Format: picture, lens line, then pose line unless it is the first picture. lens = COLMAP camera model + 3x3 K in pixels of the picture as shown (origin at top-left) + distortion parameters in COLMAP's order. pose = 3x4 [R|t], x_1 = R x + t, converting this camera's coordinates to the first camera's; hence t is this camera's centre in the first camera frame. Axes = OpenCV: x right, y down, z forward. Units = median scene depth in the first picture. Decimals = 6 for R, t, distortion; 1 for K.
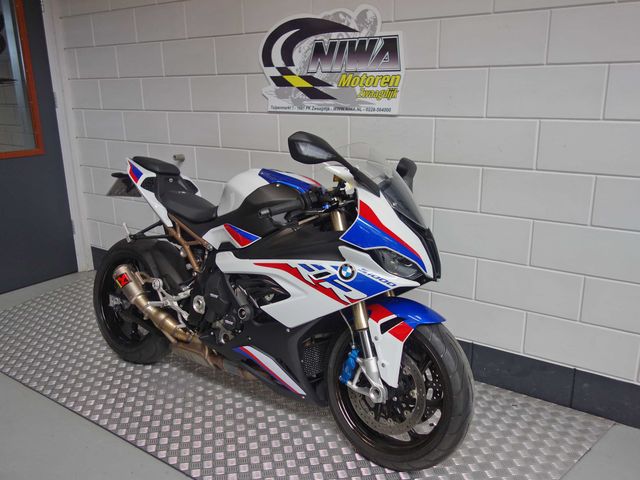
lens RADIAL K [[535.4, 0, 320.0], [0, 535.4, 240.0], [0, 0, 1]] dist [0.002885, -0.000611]
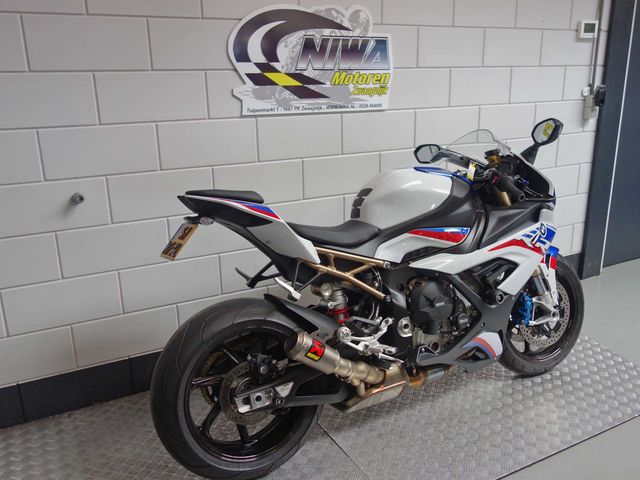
lens RADIAL K [[535.4, 0, 320.0], [0, 535.4, 240.0], [0, 0, 1]] dist [0.002885, -0.000611]
pose [[0.475900, -0.249959, 0.843232, -0.922690], [0.256093, 0.956602, 0.139033, -0.164323], [-0.841389, 0.149780, 0.519259, 0.580669]]
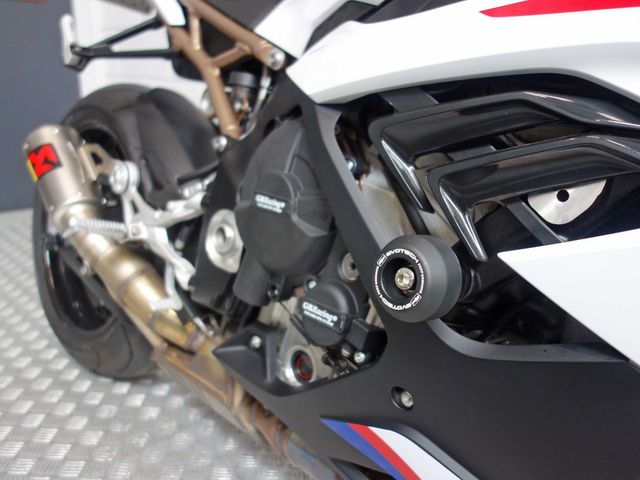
lens RADIAL K [[535.4, 0, 320.0], [0, 535.4, 240.0], [0, 0, 1]] dist [0.002885, -0.000611]
pose [[0.982997, 0.092821, -0.158435, -0.114048], [-0.087640, 0.995373, 0.039395, 0.094474], [0.161358, -0.024840, 0.986583, 0.648648]]
